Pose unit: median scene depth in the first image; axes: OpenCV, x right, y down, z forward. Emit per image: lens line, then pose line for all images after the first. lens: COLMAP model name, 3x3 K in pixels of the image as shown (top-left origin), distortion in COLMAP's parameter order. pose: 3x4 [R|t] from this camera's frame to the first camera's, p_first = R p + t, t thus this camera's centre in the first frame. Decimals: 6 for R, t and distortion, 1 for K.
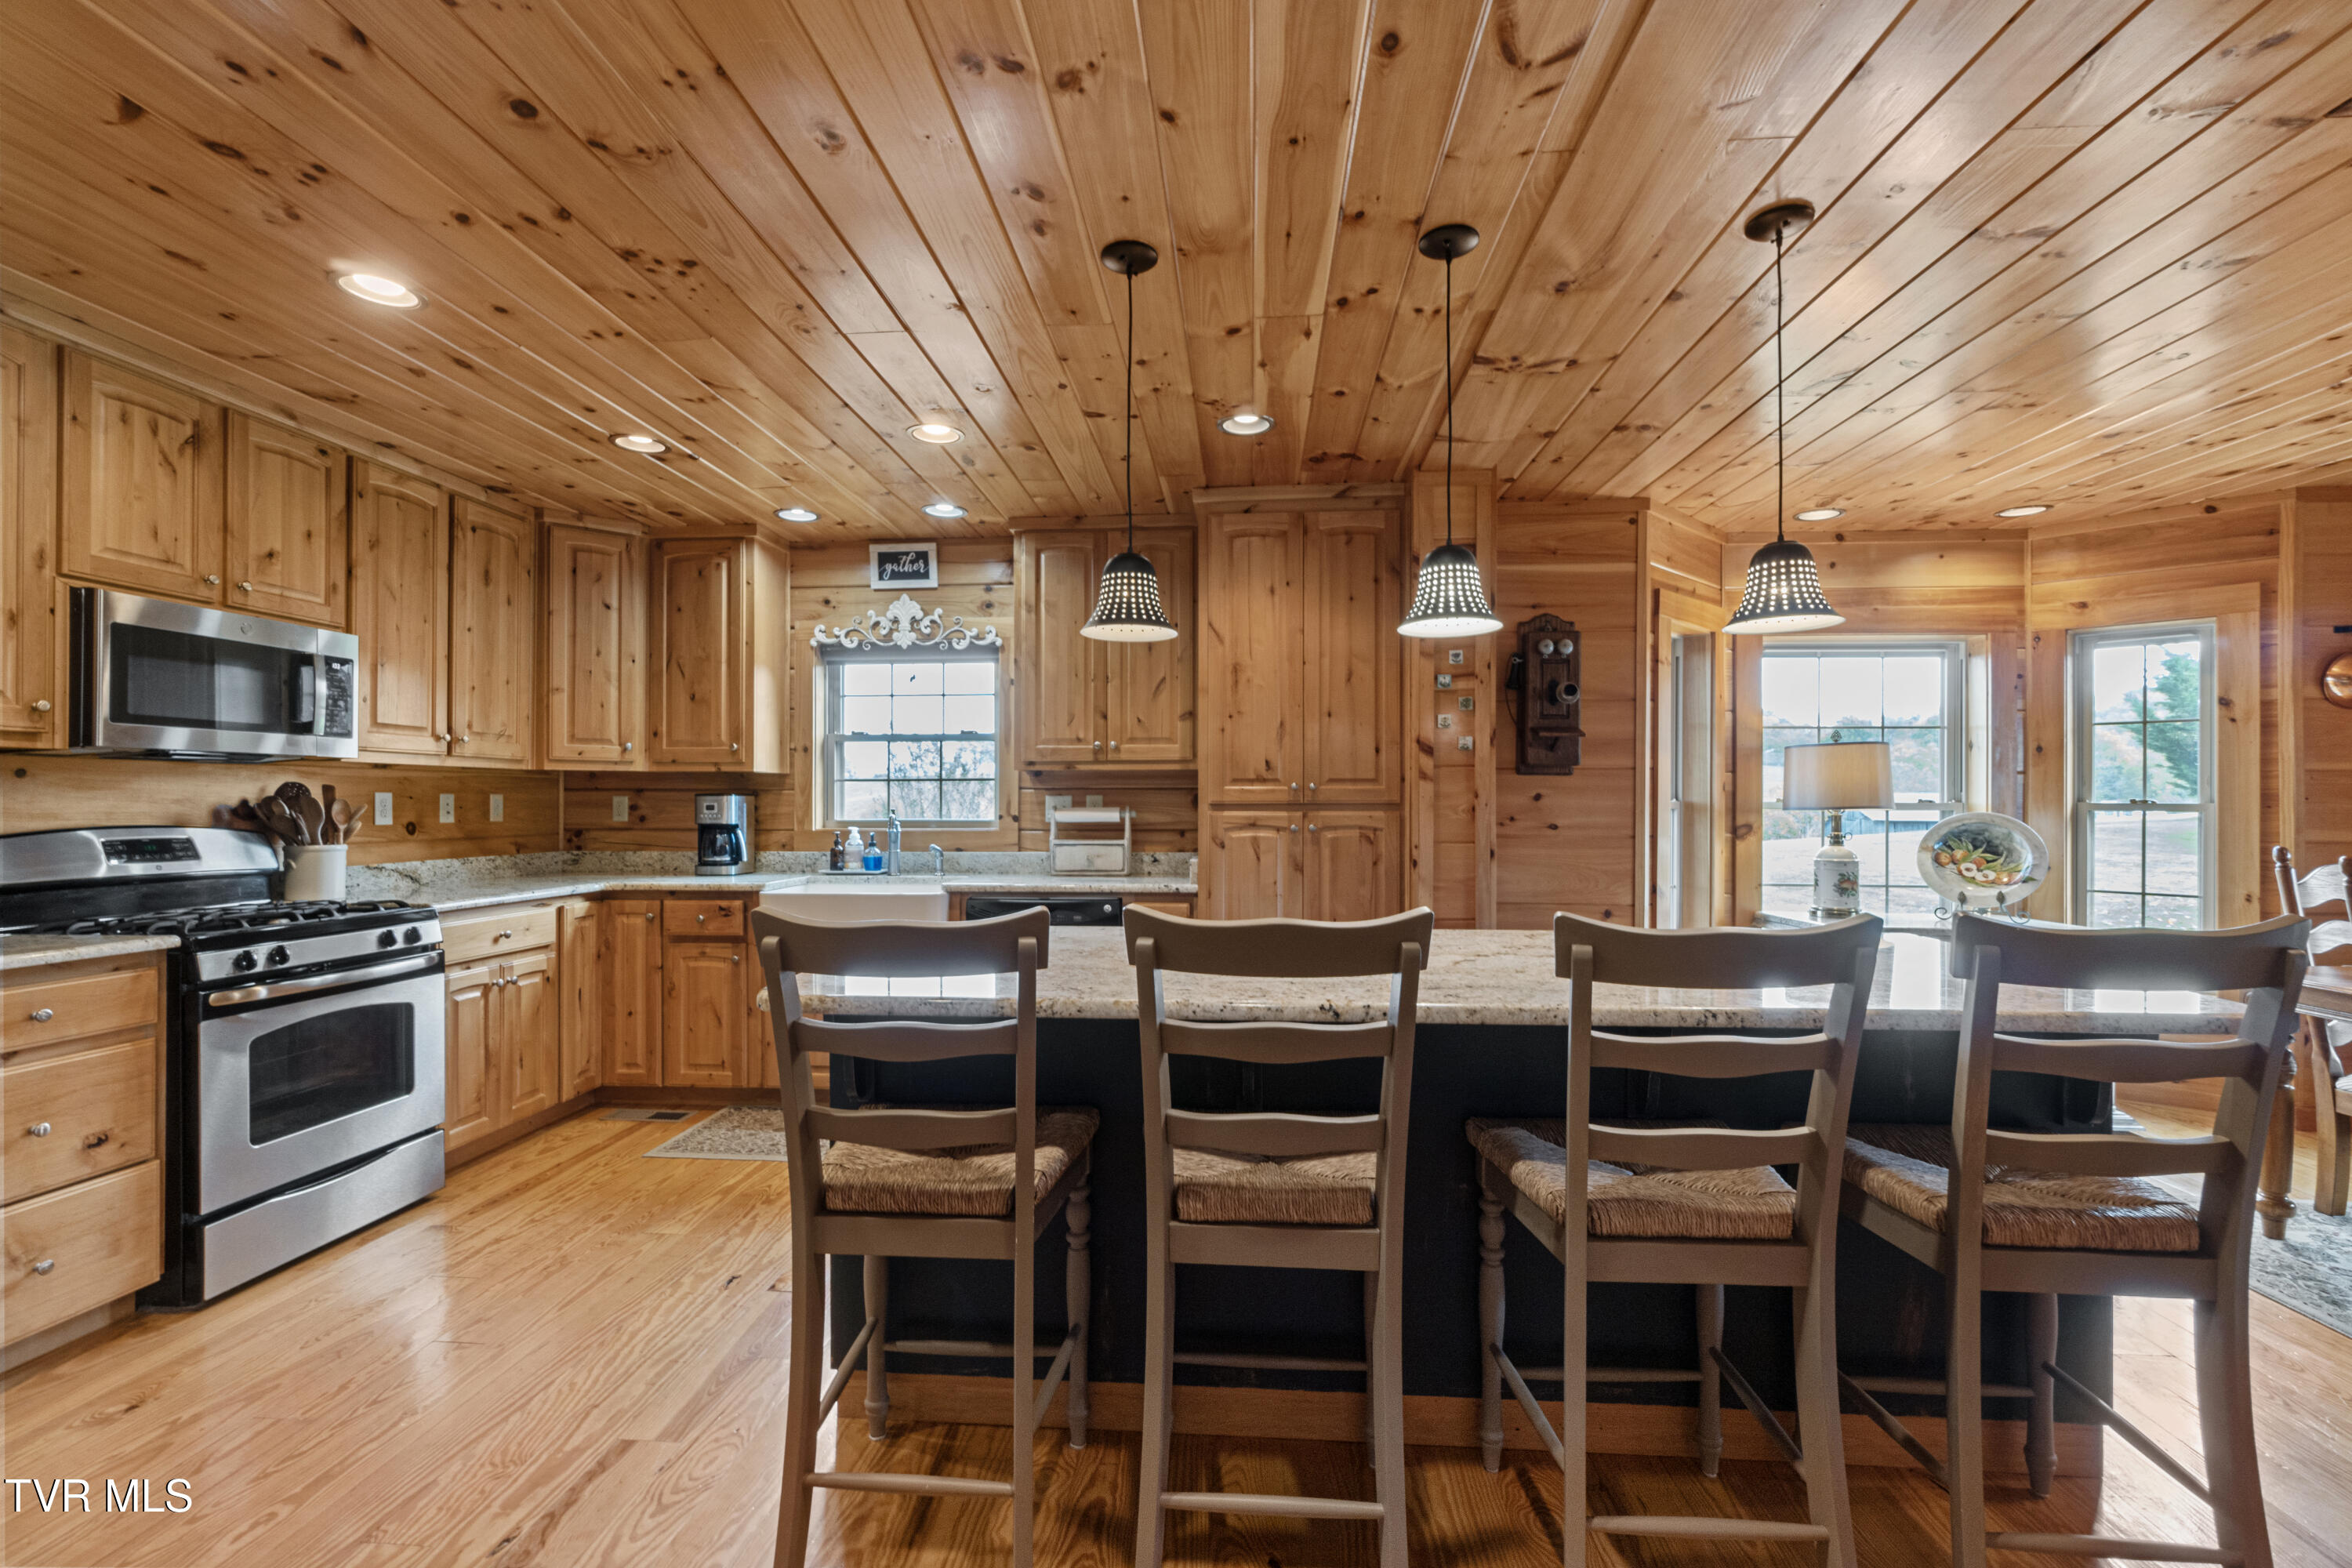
lens RADIAL K [[1033.2, 0, 1176.1], [0, 1033.2, 789.8], [0, 0, 1]] dist [-0.000793, 0.000022]
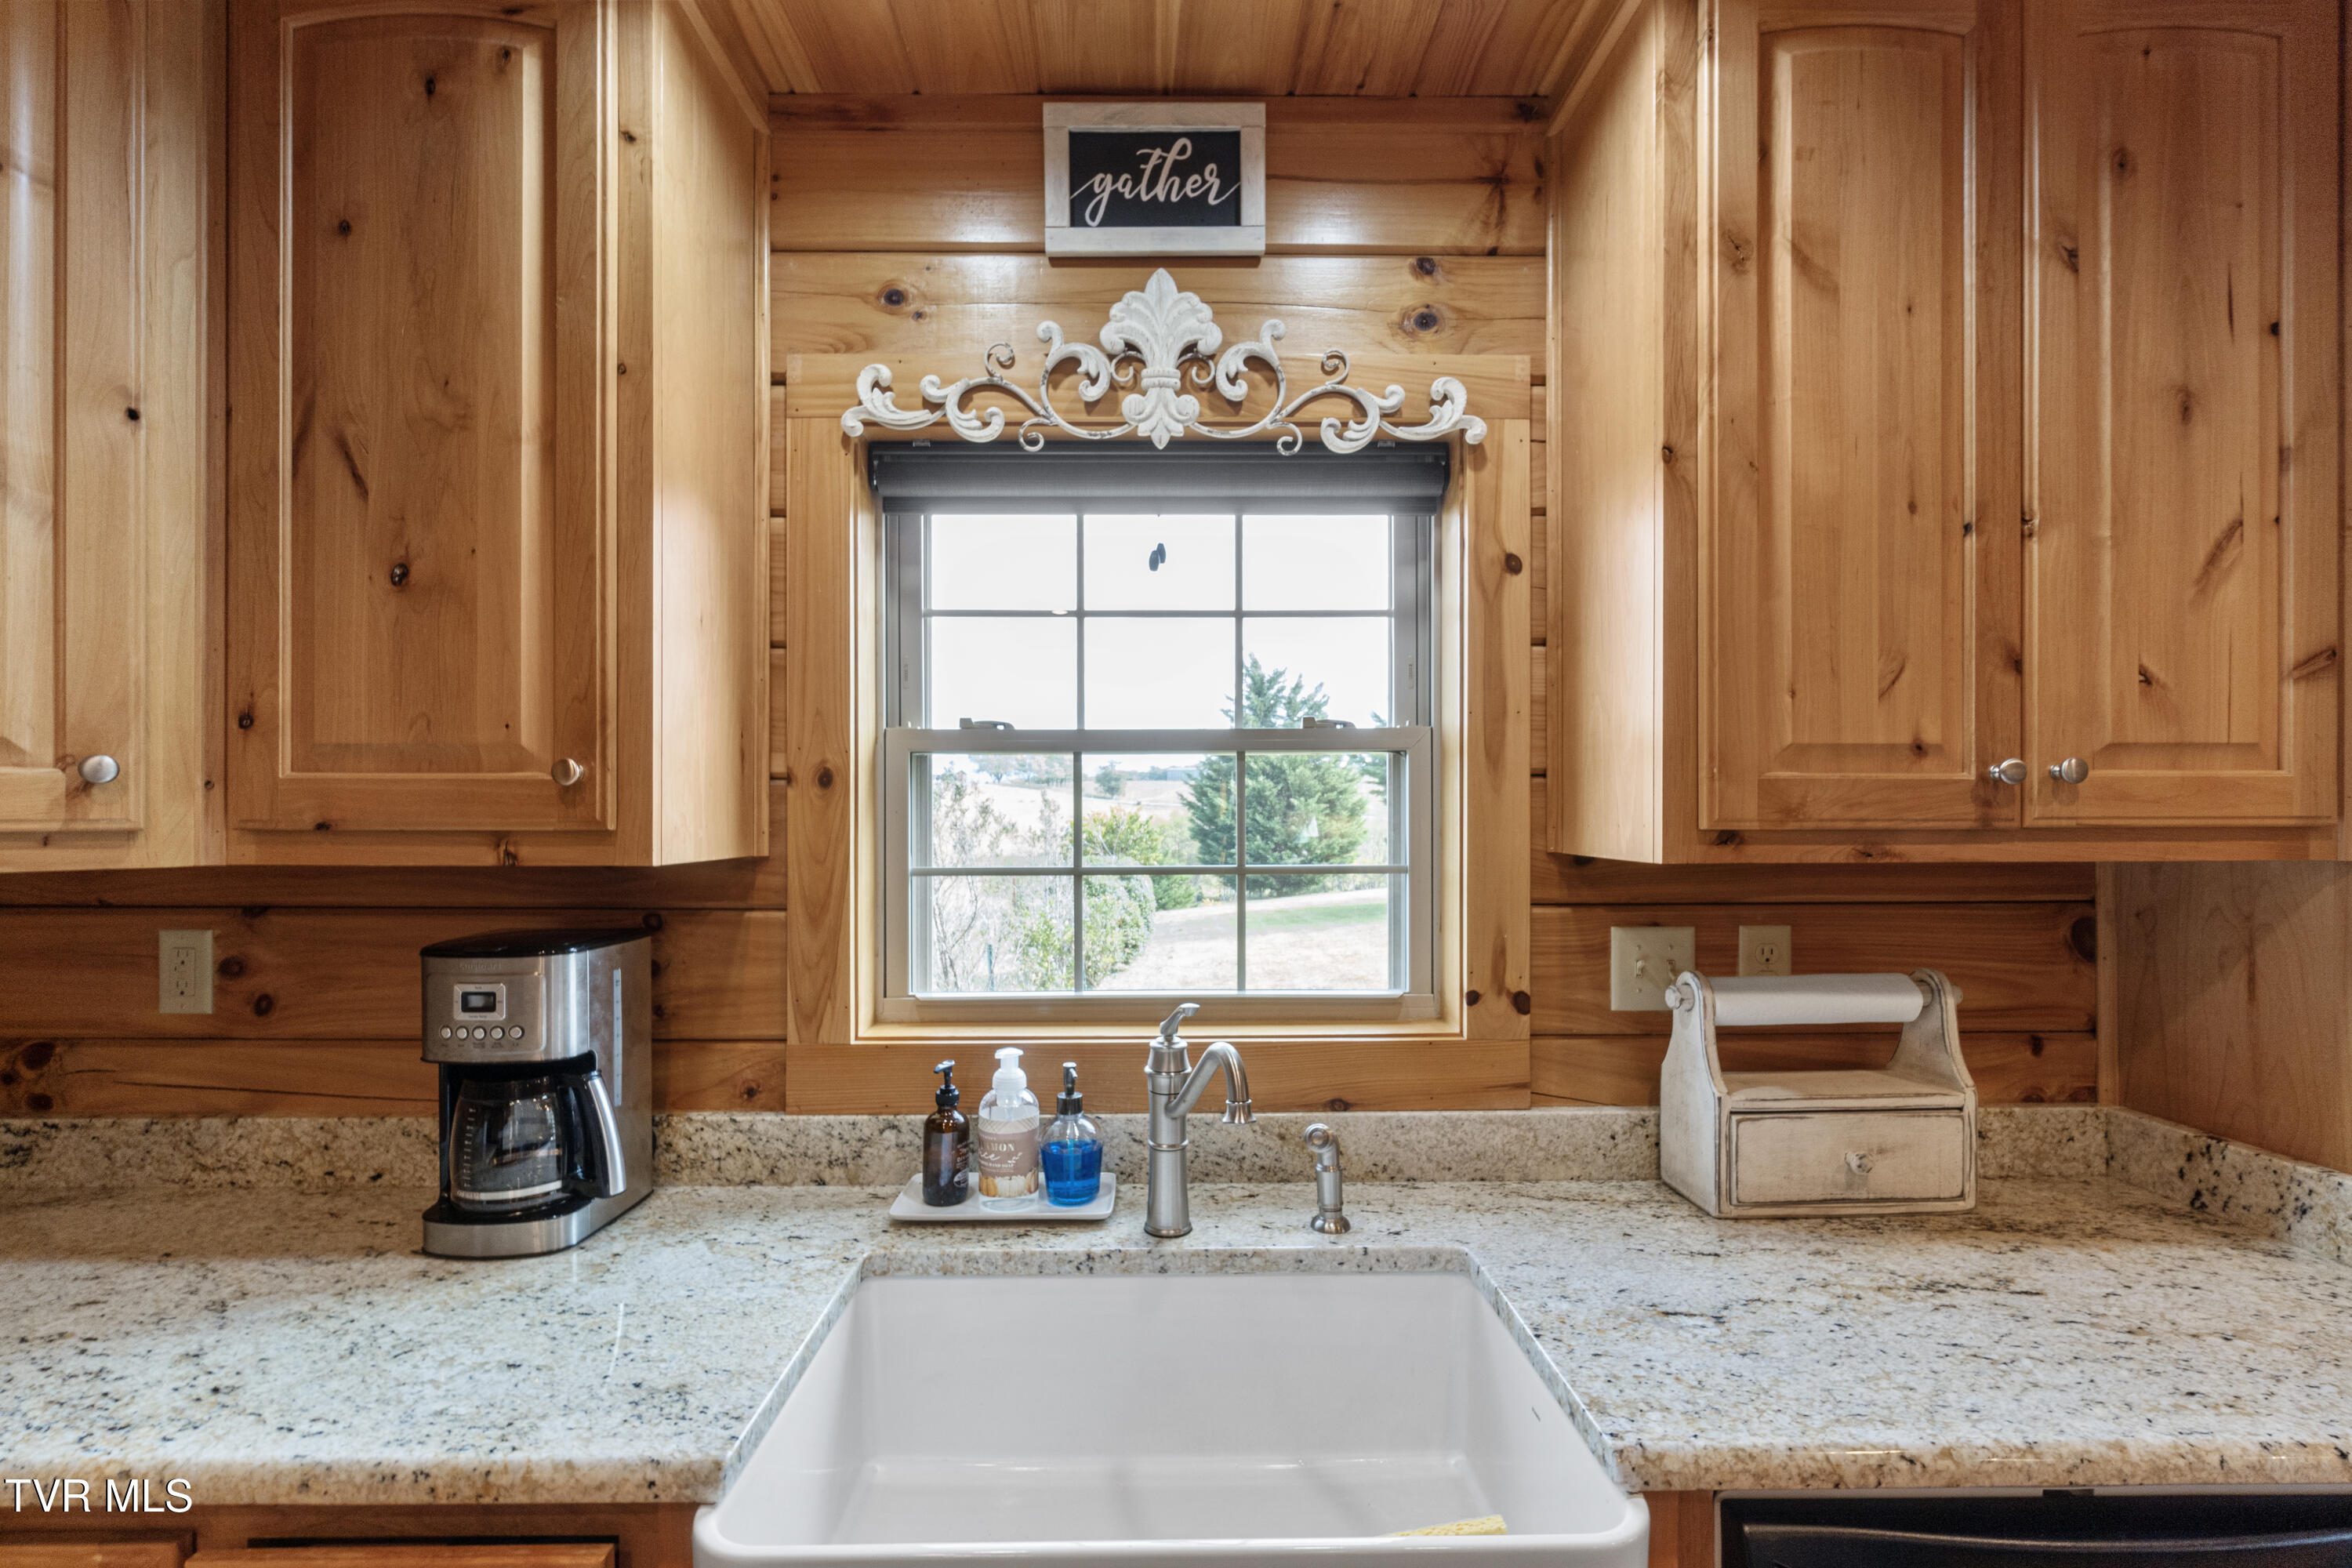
lens RADIAL K [[1033.2, 0, 1160.9], [0, 1033.2, 807.0], [0, 0, 1]] dist [-0.000793, 0.000022]
pose [[0.996328, 0.000216, 0.085614, -0.297506], [-0.000684, 0.999985, 0.005436, -0.033381], [-0.085612, -0.005474, 0.996314, 0.716143]]
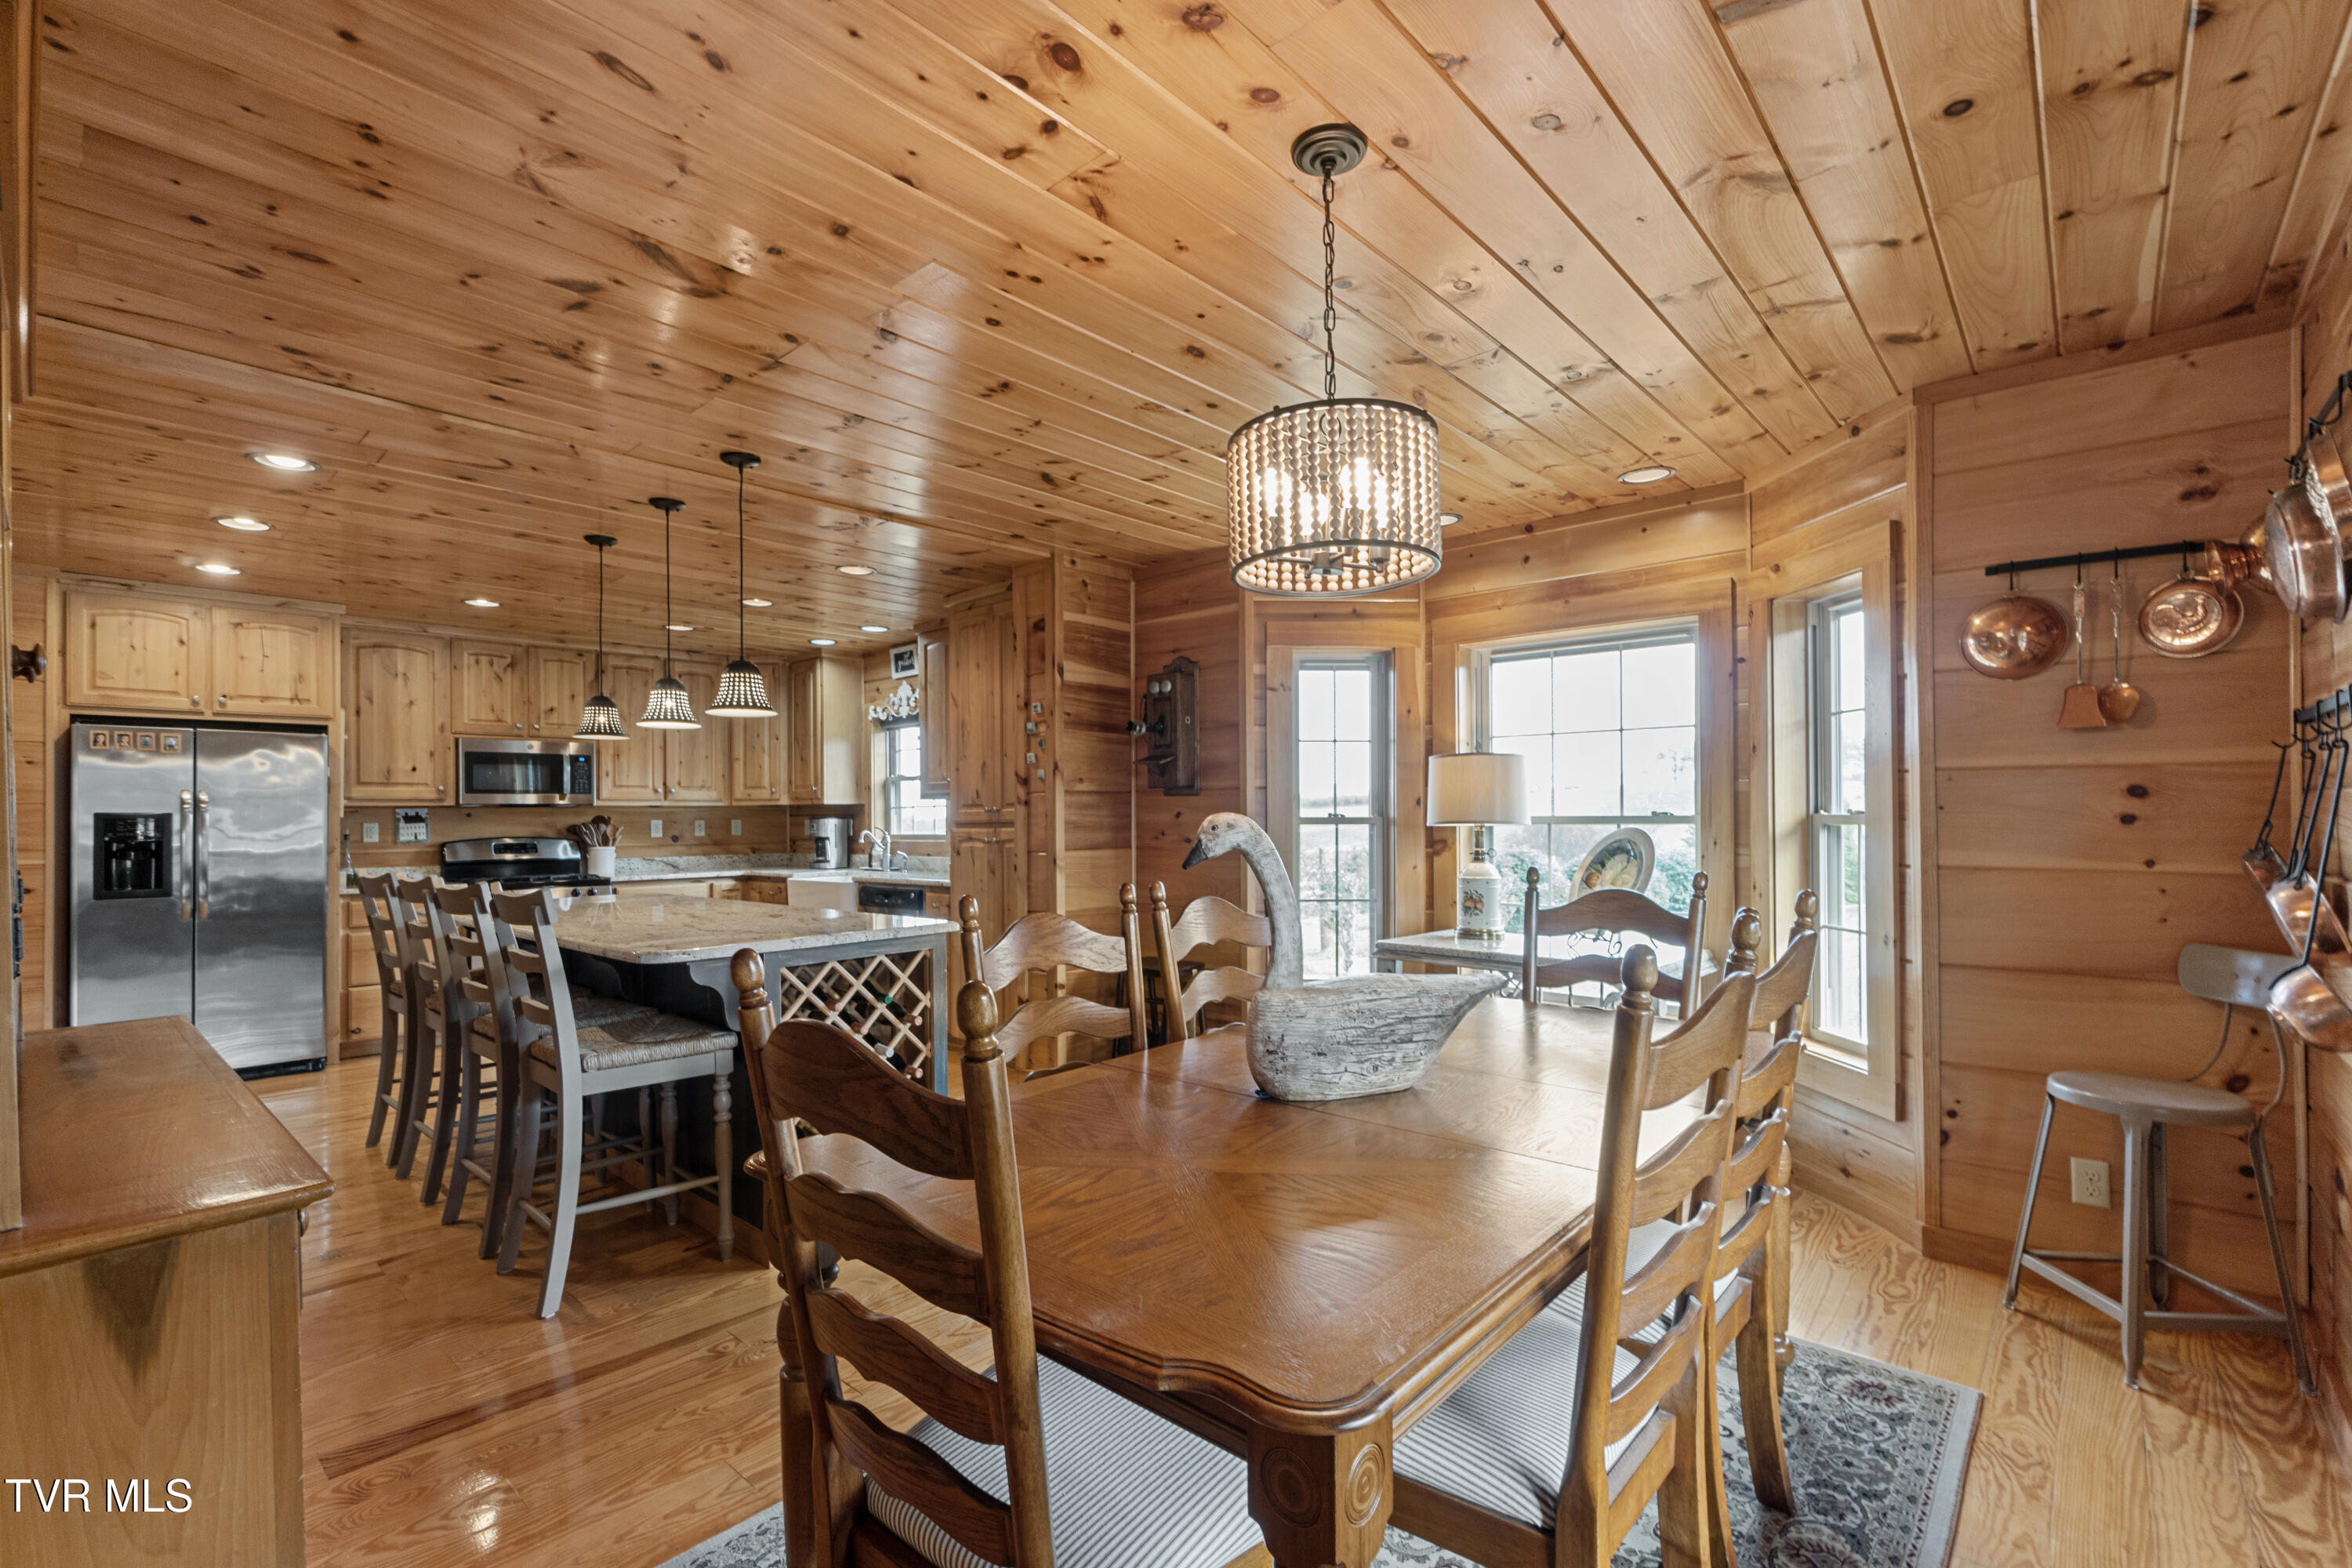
lens RADIAL K [[1033.2, 0, 1168.6], [0, 1033.2, 808.5], [0, 0, 1]] dist [-0.000793, 0.000022]
pose [[0.788806, -0.014997, -0.614459, 0.963464], [0.018578, 0.999827, -0.000554, 0.000254], [0.614361, -0.010979, 0.788949, 0.070281]]
